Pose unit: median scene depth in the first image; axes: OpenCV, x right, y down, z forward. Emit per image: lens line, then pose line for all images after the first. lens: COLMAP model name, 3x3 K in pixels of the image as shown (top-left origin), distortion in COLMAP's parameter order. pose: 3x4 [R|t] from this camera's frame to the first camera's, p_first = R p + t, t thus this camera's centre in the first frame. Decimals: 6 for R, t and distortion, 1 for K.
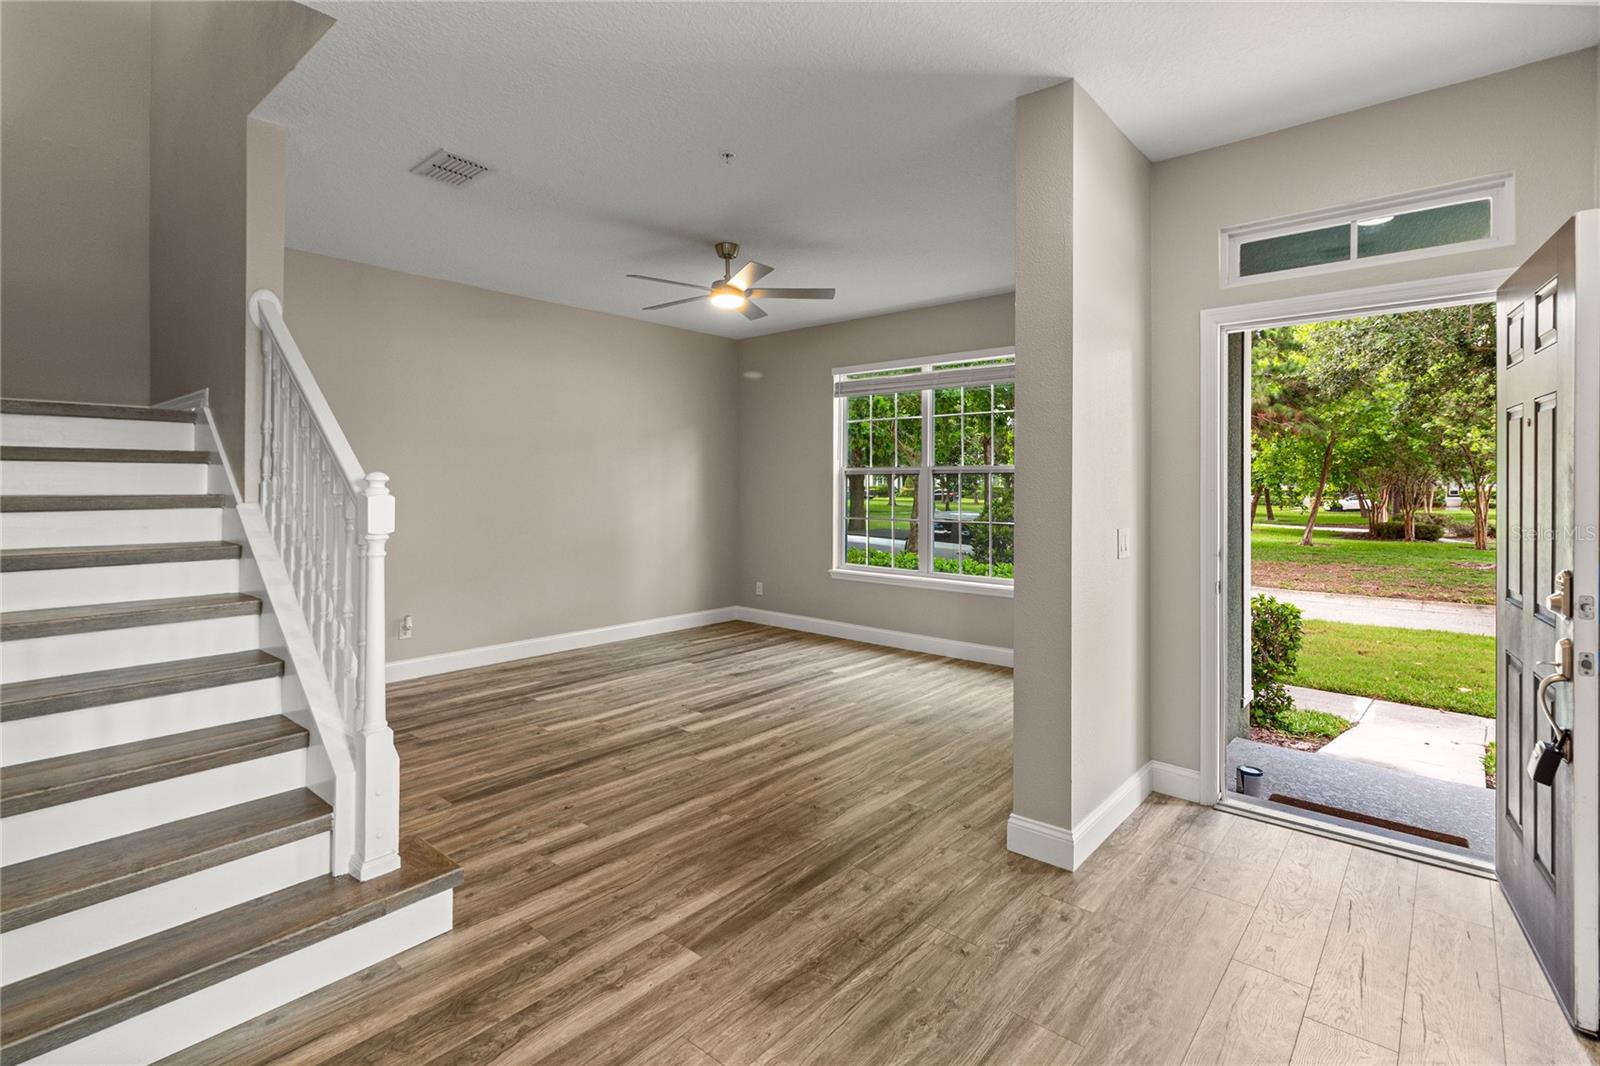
lens RADIAL K [[759.0, 0, 793.3], [0, 759.0, 491.4], [0, 0, 1]] dist [0.002862, -0.000246]
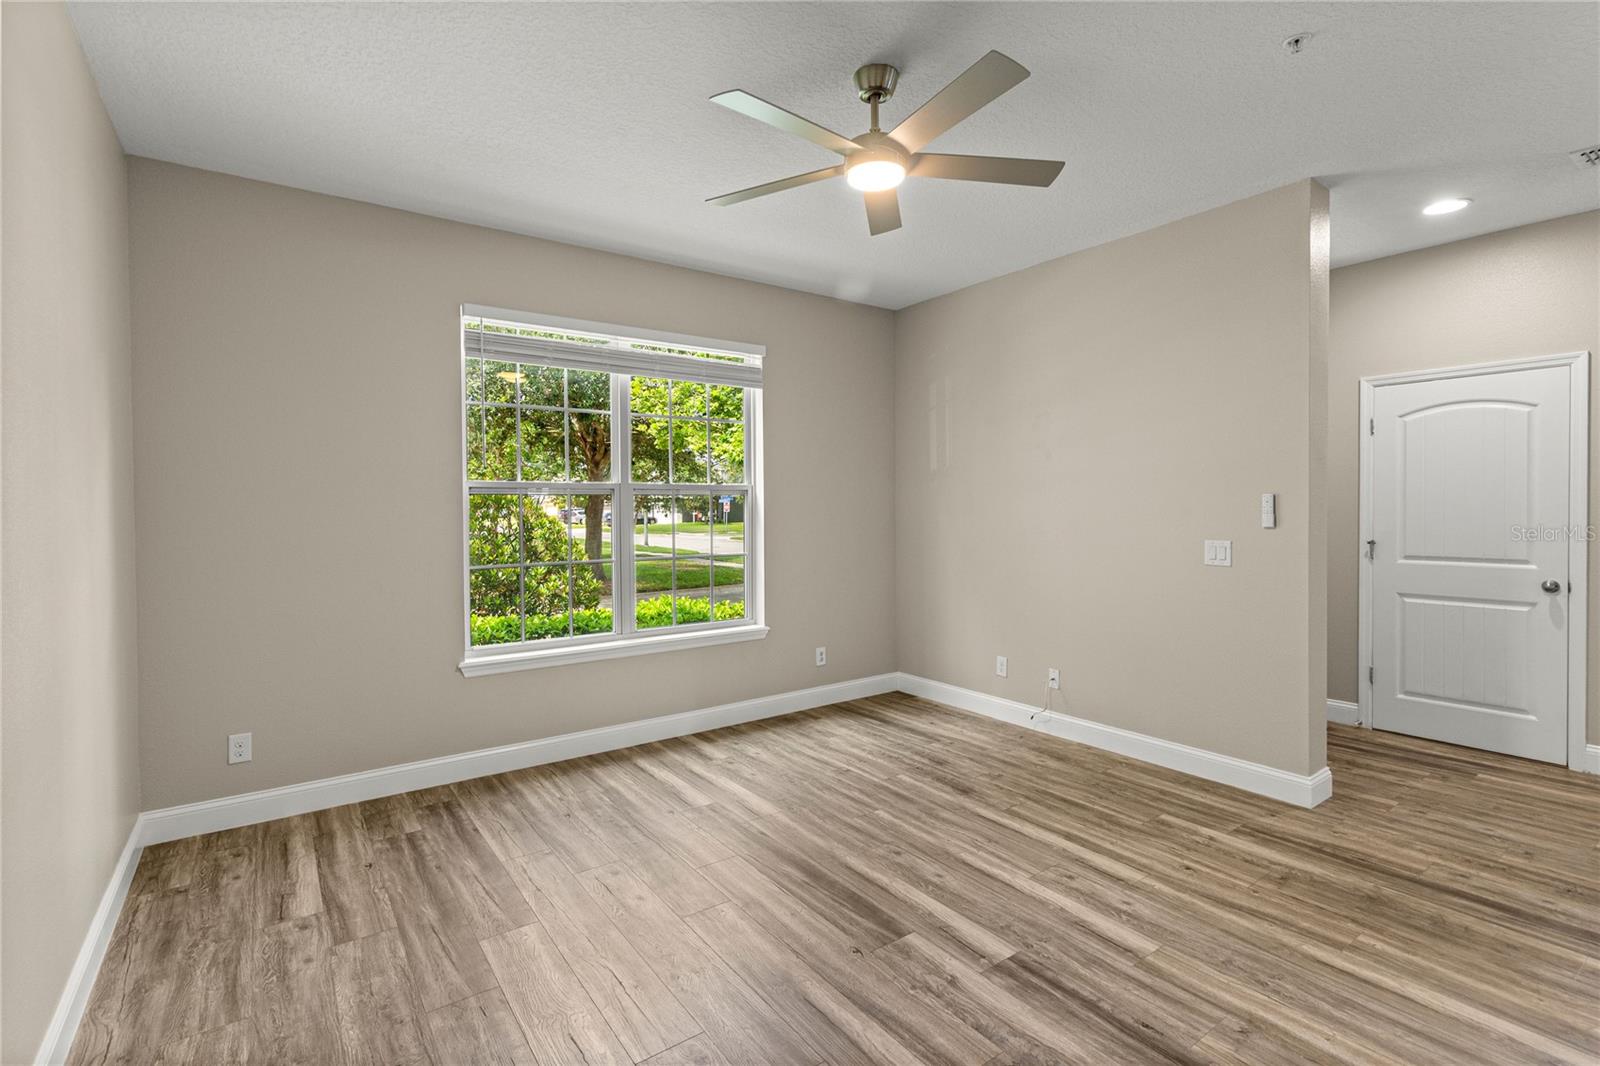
lens RADIAL K [[737.1, 0, 799.6], [0, 737.1, 537.7], [0, 0, 1]] dist [0.001128, -0.000211]
pose [[0.221355, -0.046275, 0.974095, -0.999738], [0.016996, 0.998905, 0.043592, -0.022149], [-0.975045, 0.006906, 0.221899, 1.502856]]
